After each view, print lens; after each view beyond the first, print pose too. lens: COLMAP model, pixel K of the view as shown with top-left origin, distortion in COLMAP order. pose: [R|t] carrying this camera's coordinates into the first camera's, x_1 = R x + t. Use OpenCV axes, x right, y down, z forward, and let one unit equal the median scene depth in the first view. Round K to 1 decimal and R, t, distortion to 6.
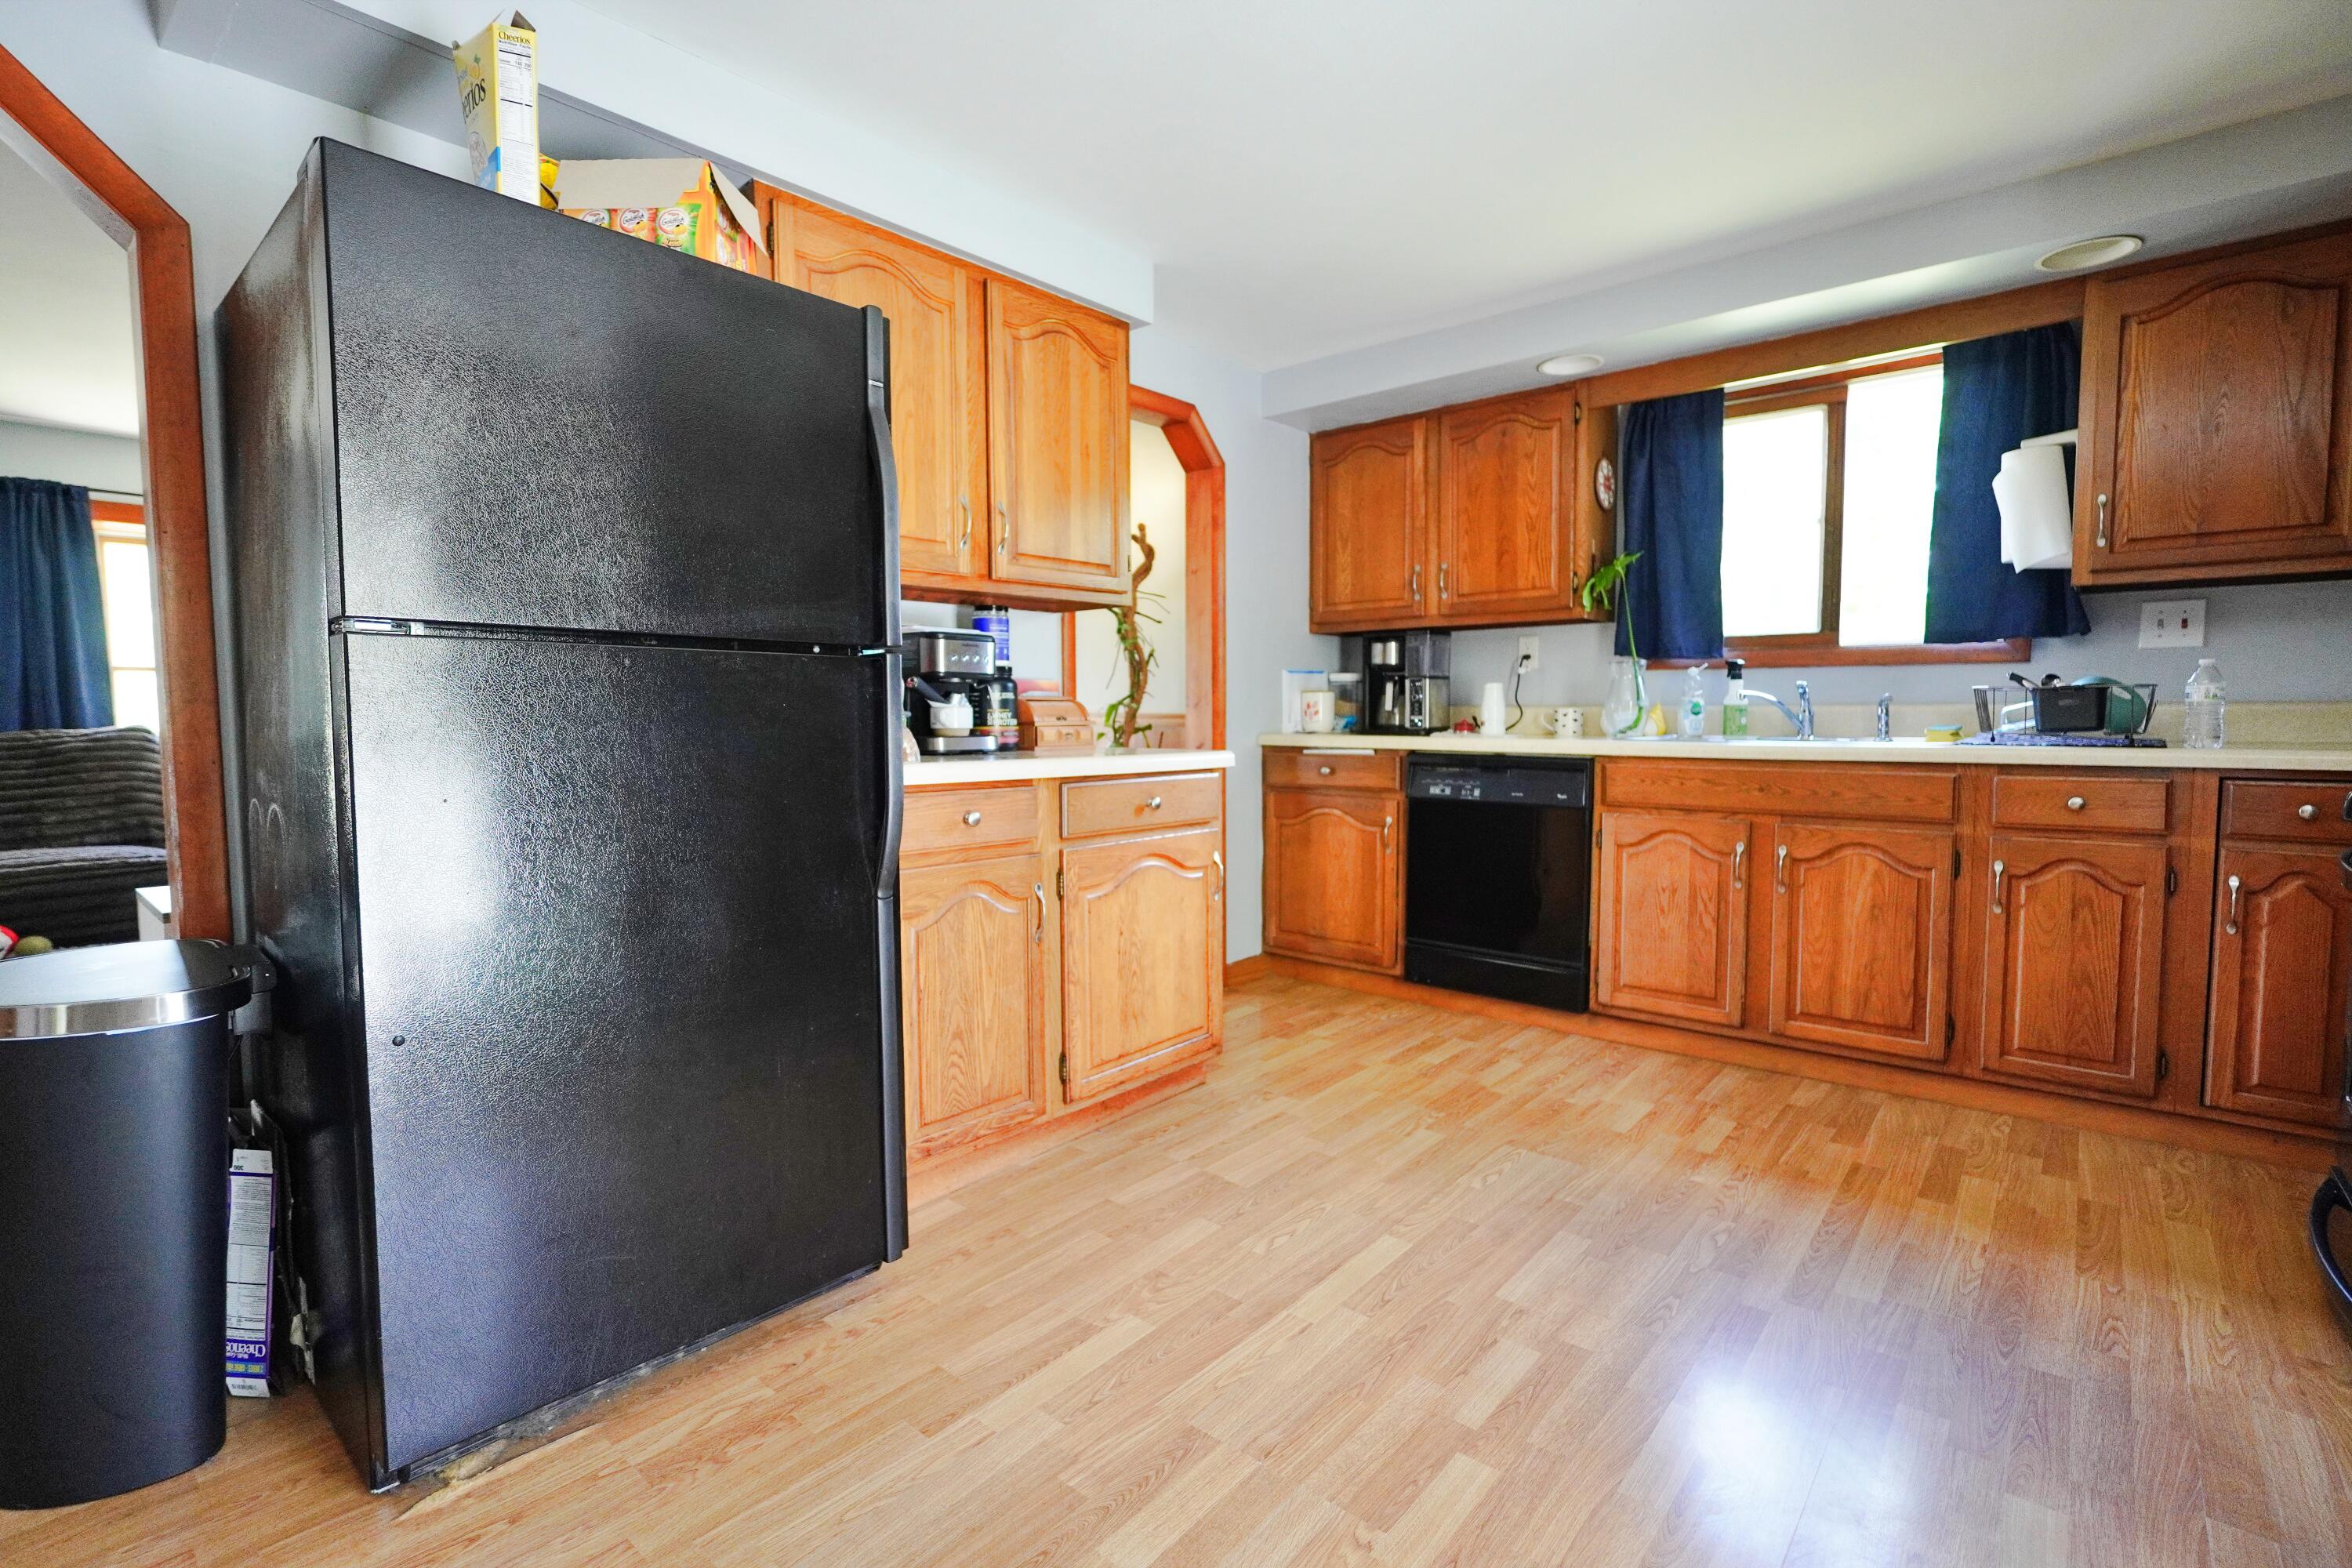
lens RADIAL K [[1074.6, 0, 1179.0], [0, 1074.6, 781.1], [0, 0, 1]] dist [-0.027104, 0.013200]
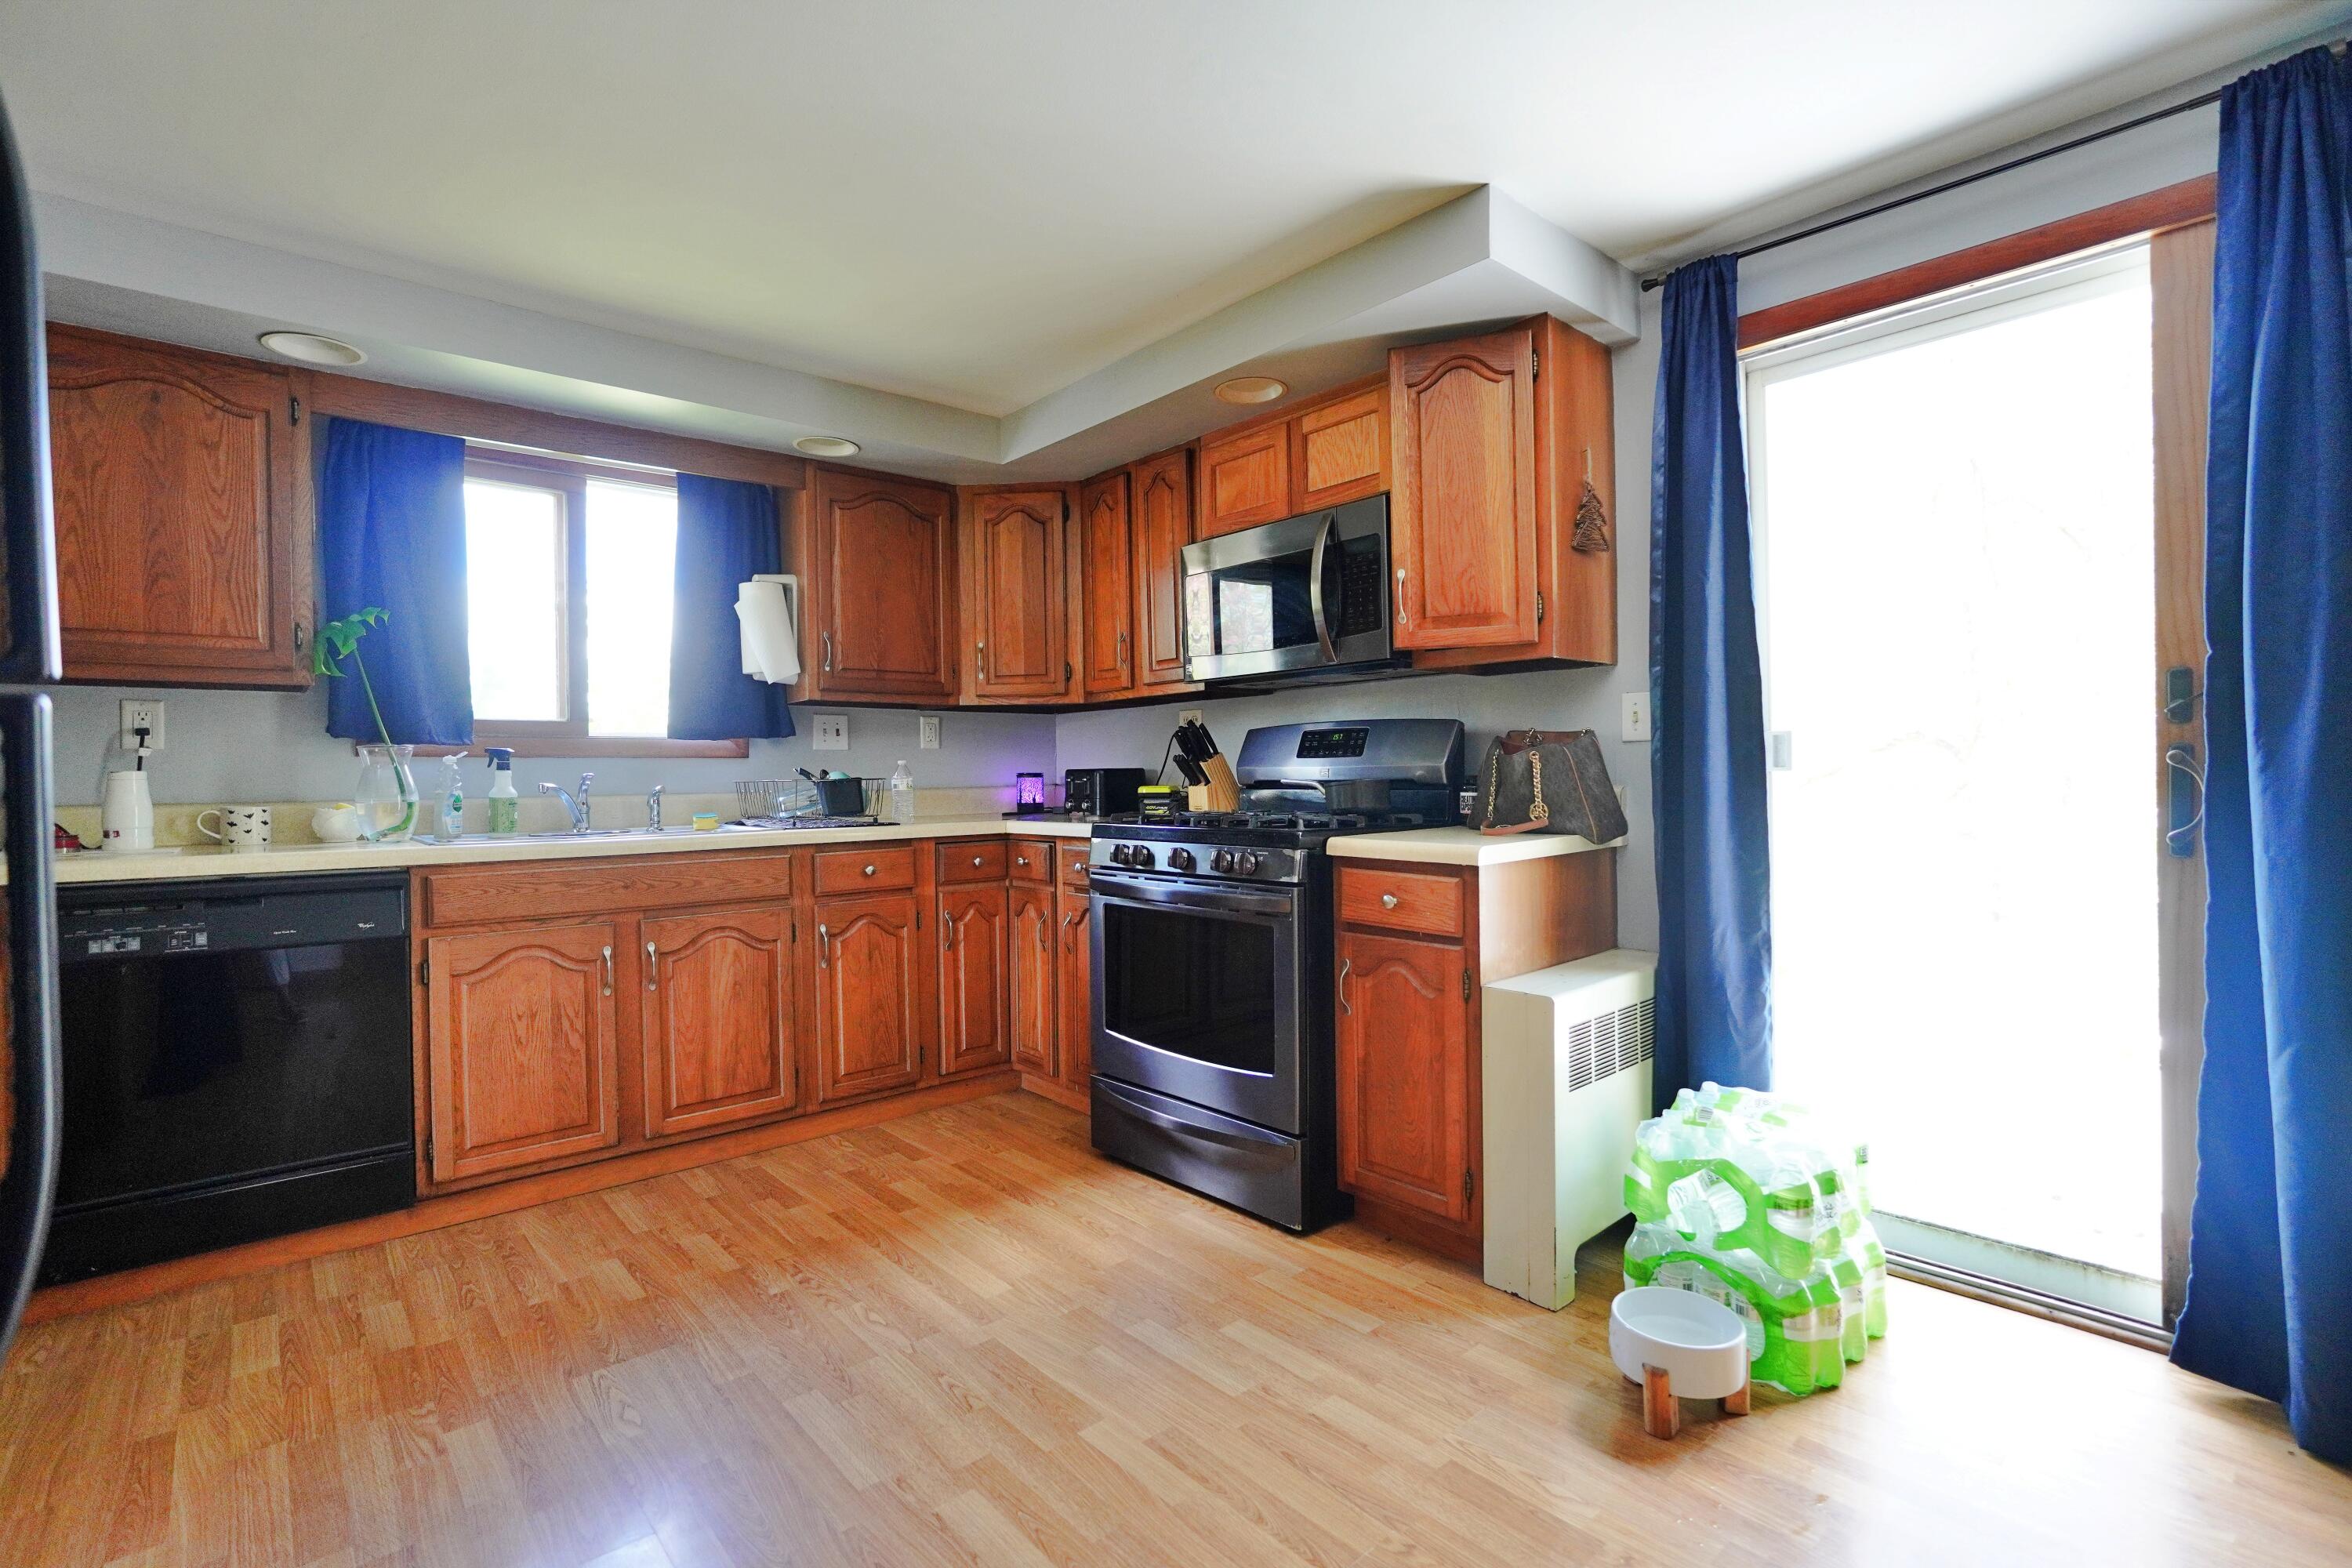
lens RADIAL K [[1074.6, 0, 1179.0], [0, 1074.6, 781.1], [0, 0, 1]] dist [-0.027104, 0.013200]
pose [[0.136353, -0.002465, 0.990657, -0.335659], [0.078446, 0.996884, -0.008317, -0.039979], [-0.987550, 0.078847, 0.136121, 0.378161]]
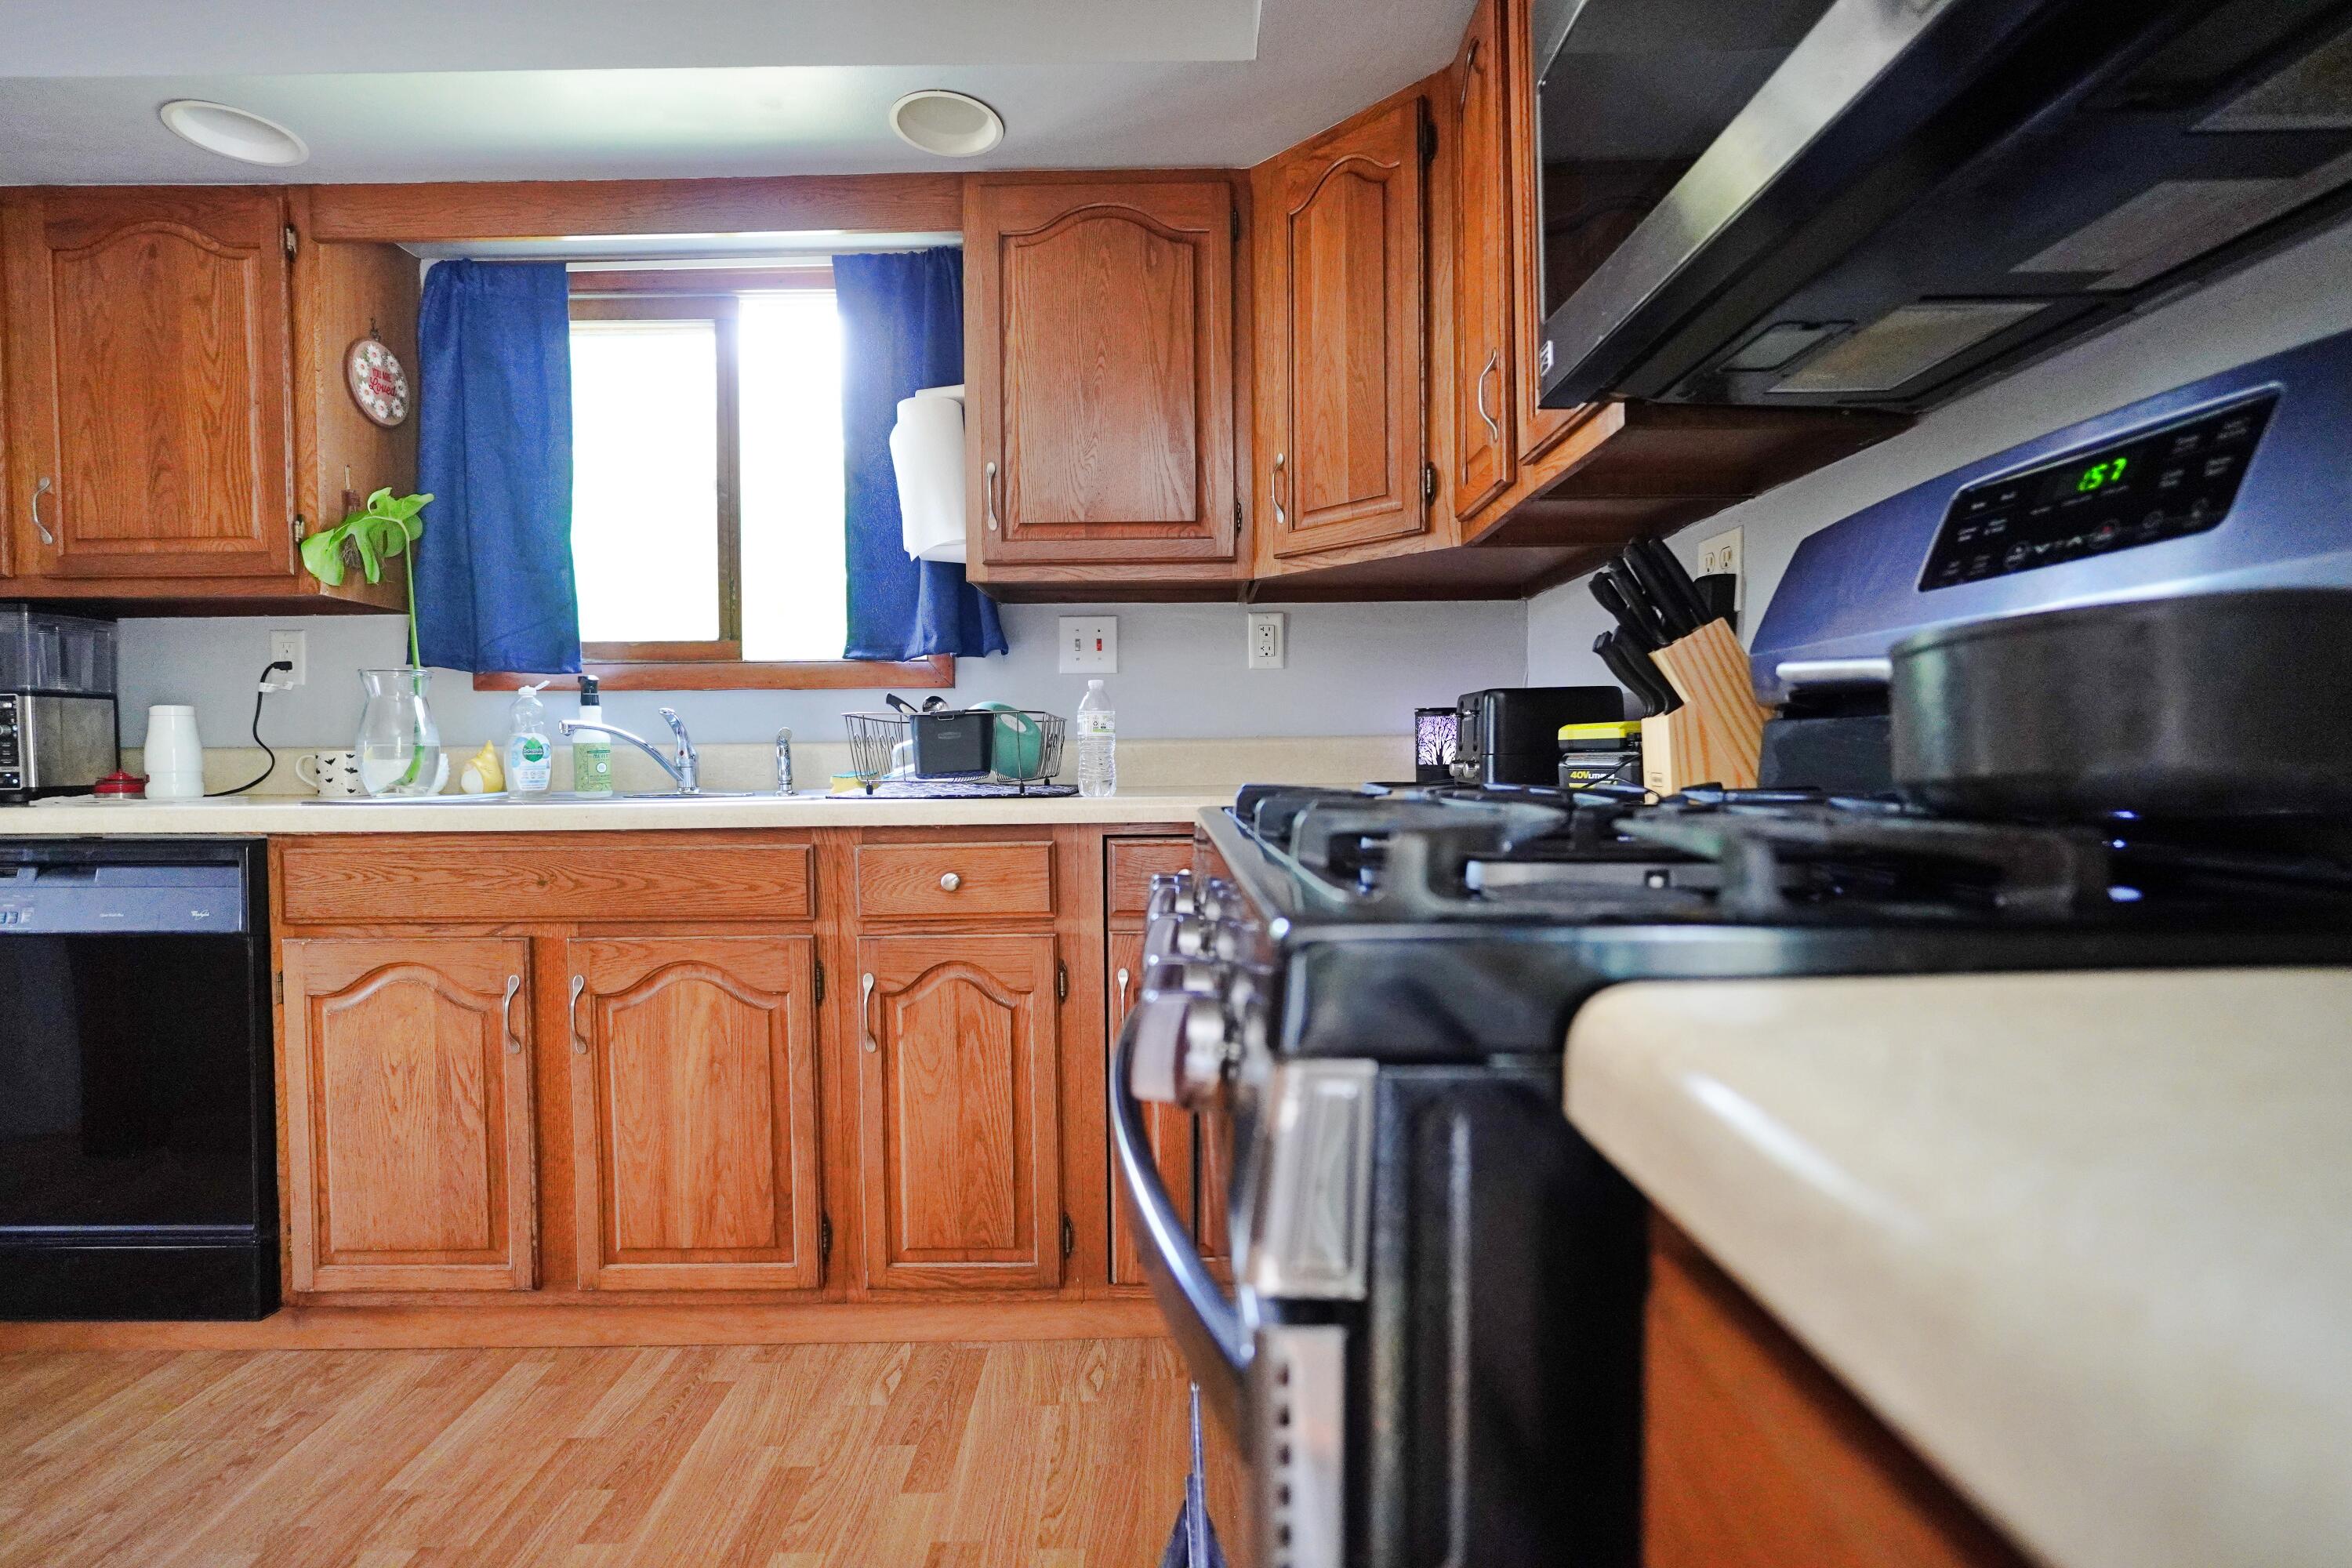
lens RADIAL K [[1074.6, 0, 1179.0], [0, 1074.6, 781.1], [0, 0, 1]] dist [-0.027104, 0.013200]
pose [[0.750715, -0.017172, 0.660403, 0.426240], [0.049487, 0.998315, -0.030295, -0.013006], [-0.658770, 0.055424, 0.750300, 0.324532]]
